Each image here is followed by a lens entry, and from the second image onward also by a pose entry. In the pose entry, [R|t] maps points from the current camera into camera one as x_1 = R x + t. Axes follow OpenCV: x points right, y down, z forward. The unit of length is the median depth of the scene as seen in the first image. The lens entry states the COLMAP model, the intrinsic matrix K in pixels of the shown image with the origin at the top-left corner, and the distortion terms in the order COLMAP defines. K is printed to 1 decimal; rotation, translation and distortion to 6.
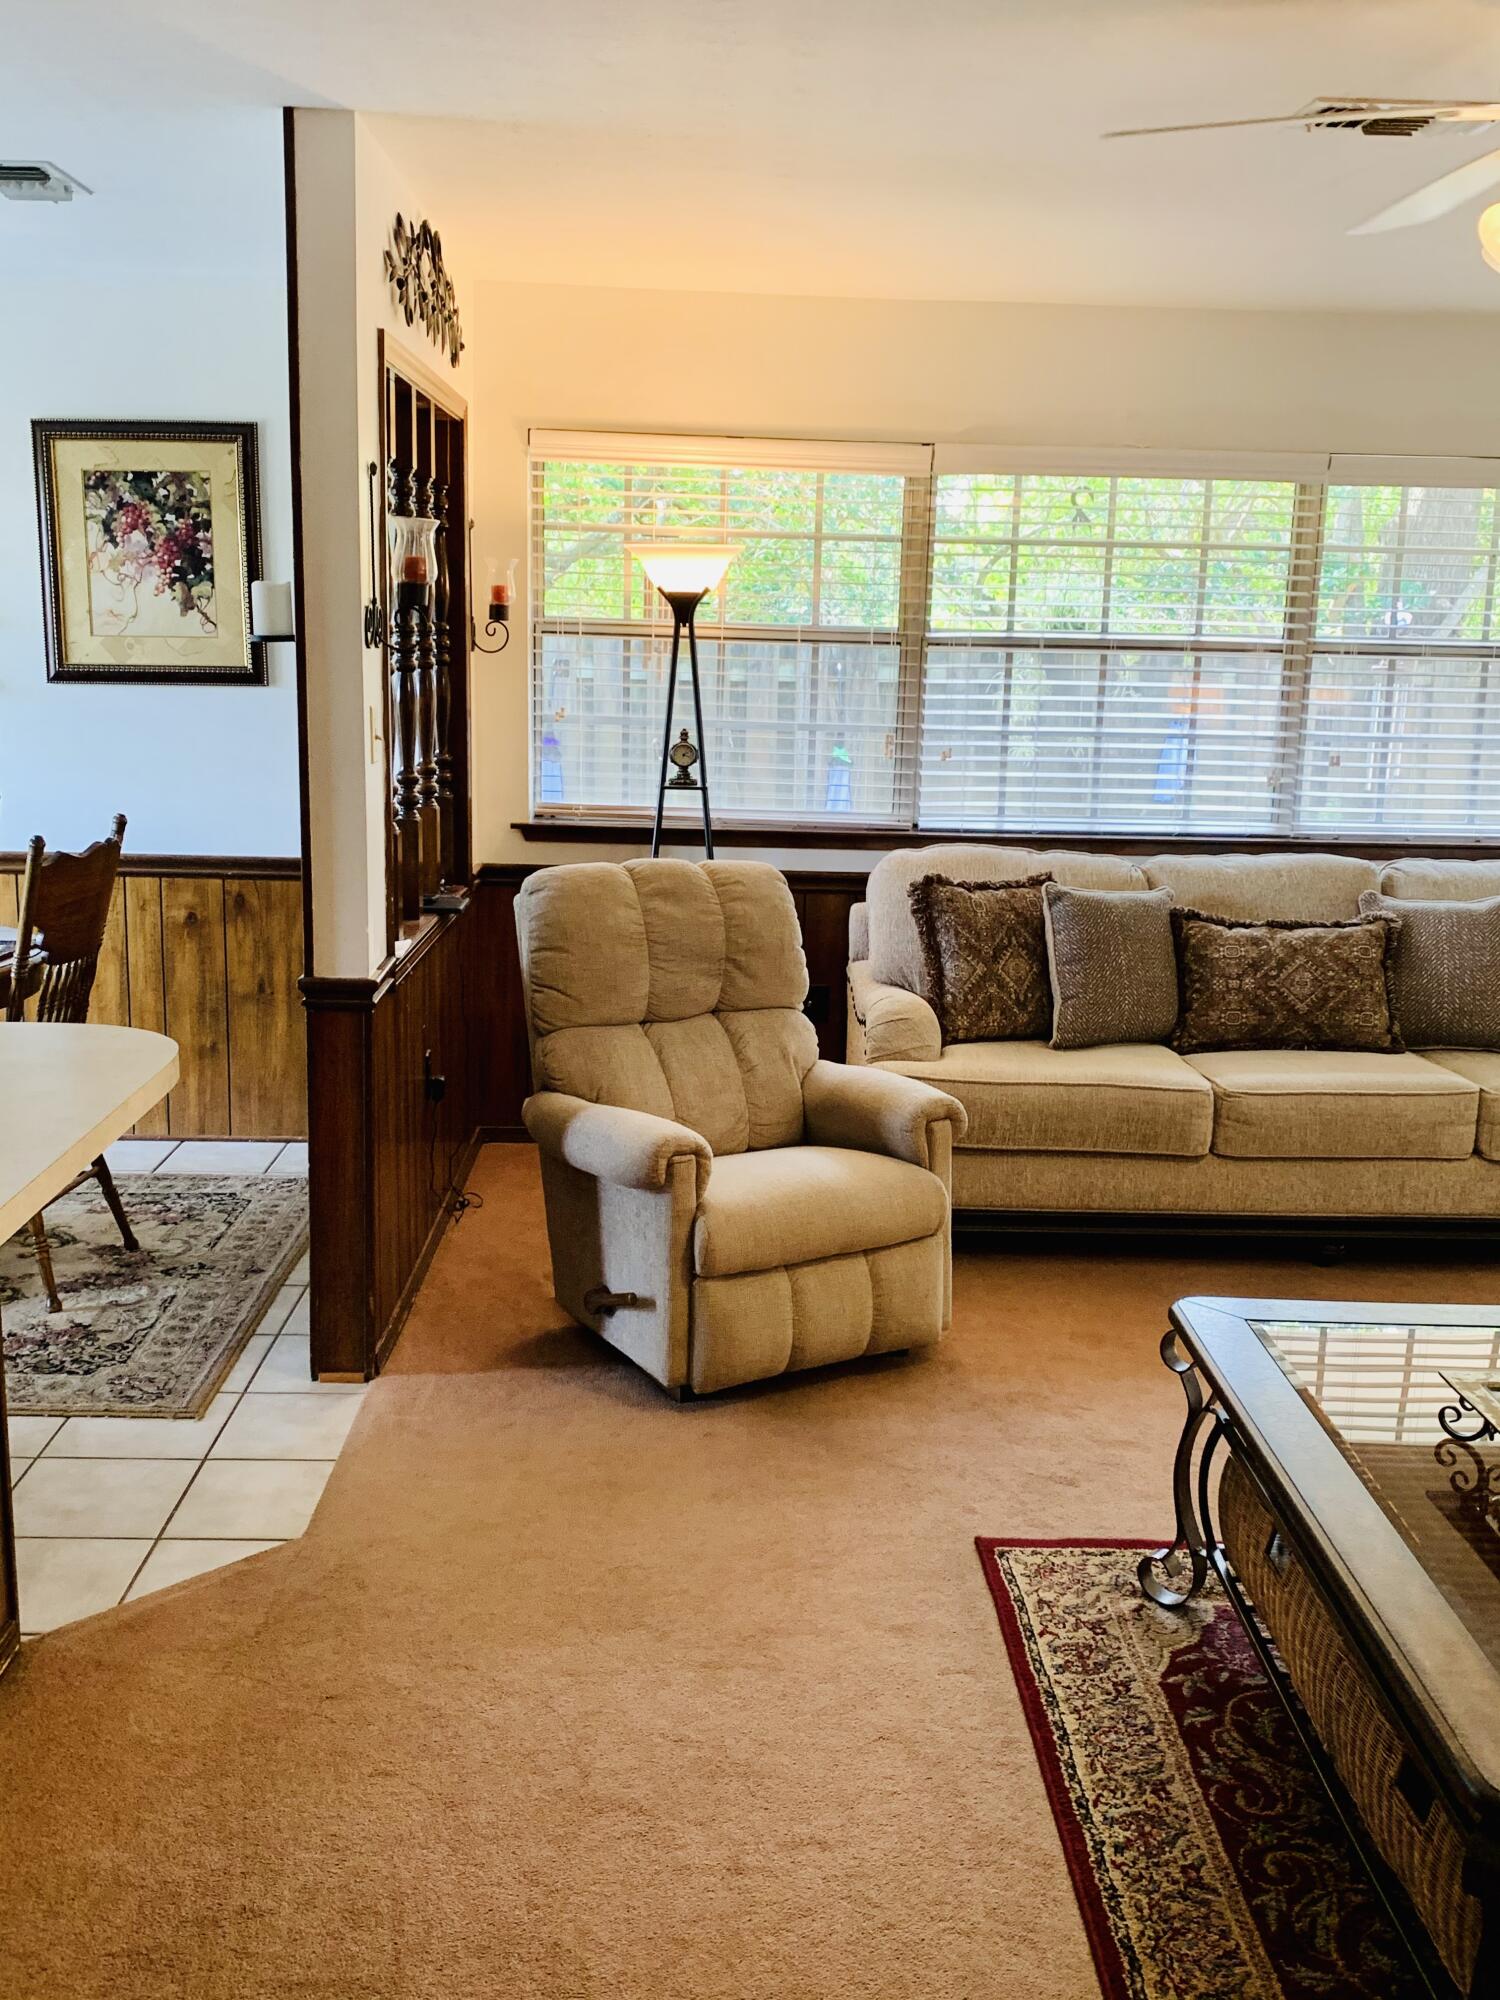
lens RADIAL K [[1867.9, 0, 747.1], [0, 1867.9, 980.0], [0, 0, 1]] dist [0.031171, 0.000000]
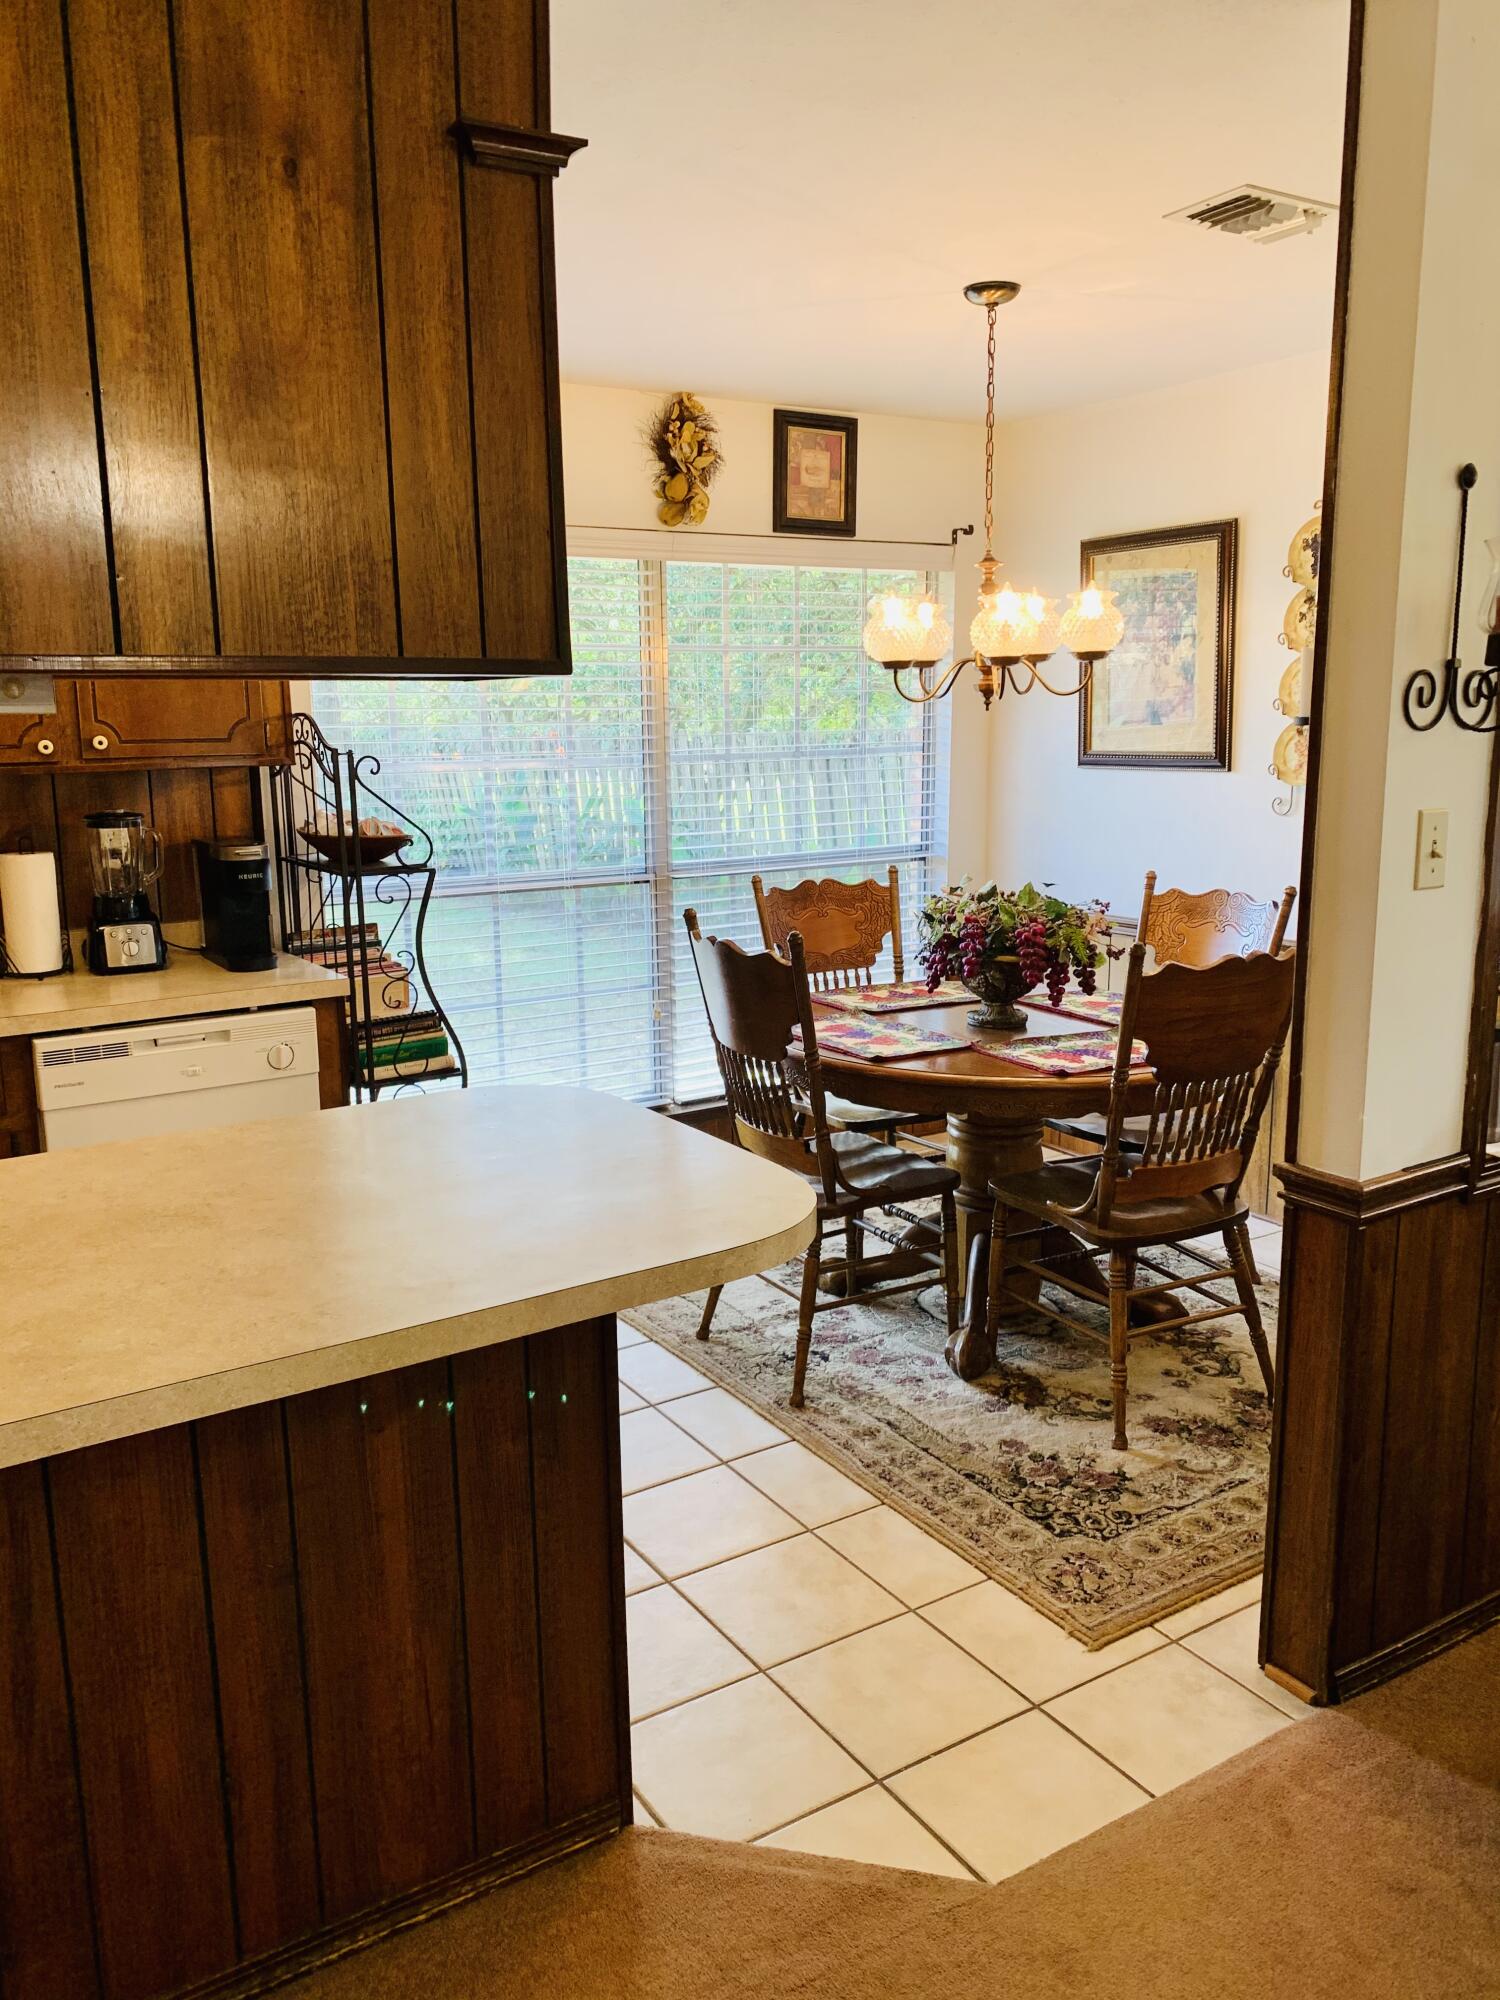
lens RADIAL K [[1521.1, 0, 741.1], [0, 1521.1, 1004.9], [0, 0, 1]] dist [0.000400, -0.019681]
pose [[0.521214, 0.134032, -0.842835, 0.151650], [-0.142482, 0.987396, 0.068909, -0.071416], [0.841448, 0.084172, 0.533741, 0.458661]]
